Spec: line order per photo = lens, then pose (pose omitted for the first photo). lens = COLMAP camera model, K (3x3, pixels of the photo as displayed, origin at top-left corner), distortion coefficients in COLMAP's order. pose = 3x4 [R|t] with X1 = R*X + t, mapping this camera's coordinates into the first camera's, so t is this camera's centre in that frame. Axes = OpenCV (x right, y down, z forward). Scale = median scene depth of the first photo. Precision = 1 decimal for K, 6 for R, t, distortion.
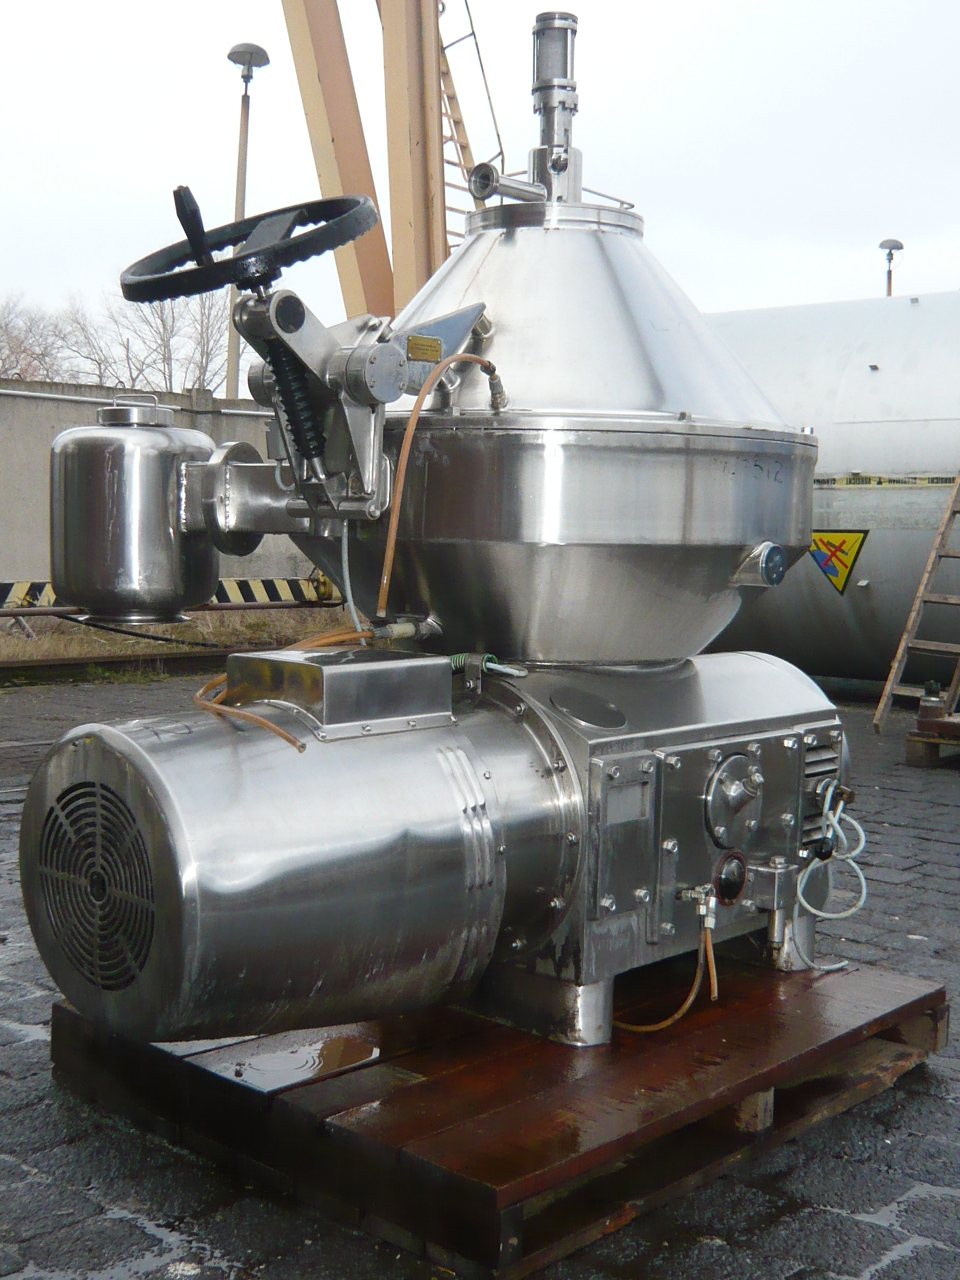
lens RADIAL K [[1529.9, 0, 480.5], [0, 1529.9, 644.6], [0, 0, 1]] dist [-0.048681, 0.000000]
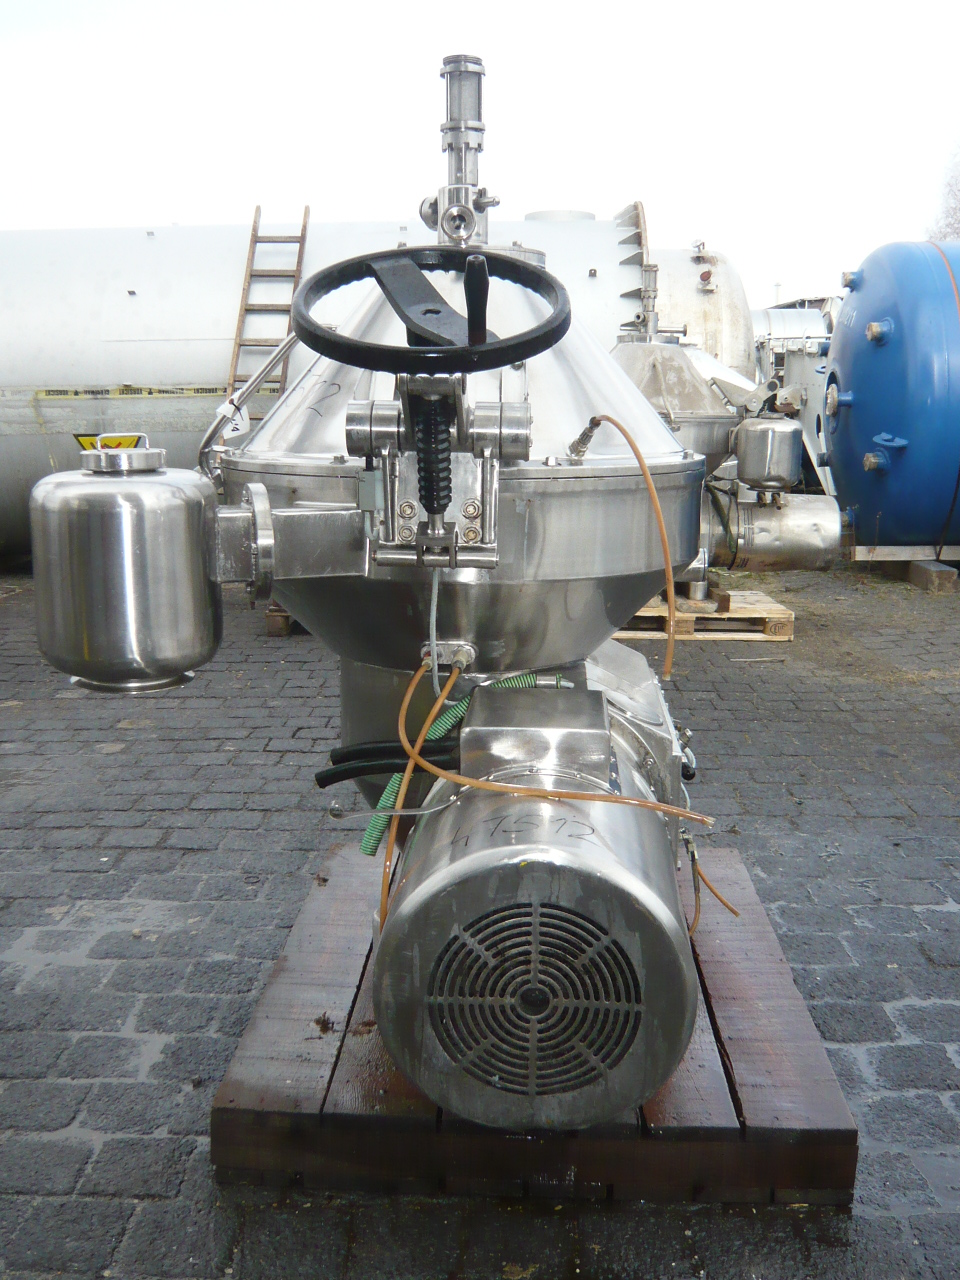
lens RADIAL K [[1236.7, 0, 481.0], [0, 1236.7, 638.4], [0, 0, 1]] dist [-0.046120, 0.000000]
pose [[0.784643, -0.144451, 0.602884, -0.512827], [0.071511, 0.987073, 0.143432, -0.134802], [-0.615809, -0.069430, 0.784830, 0.290067]]
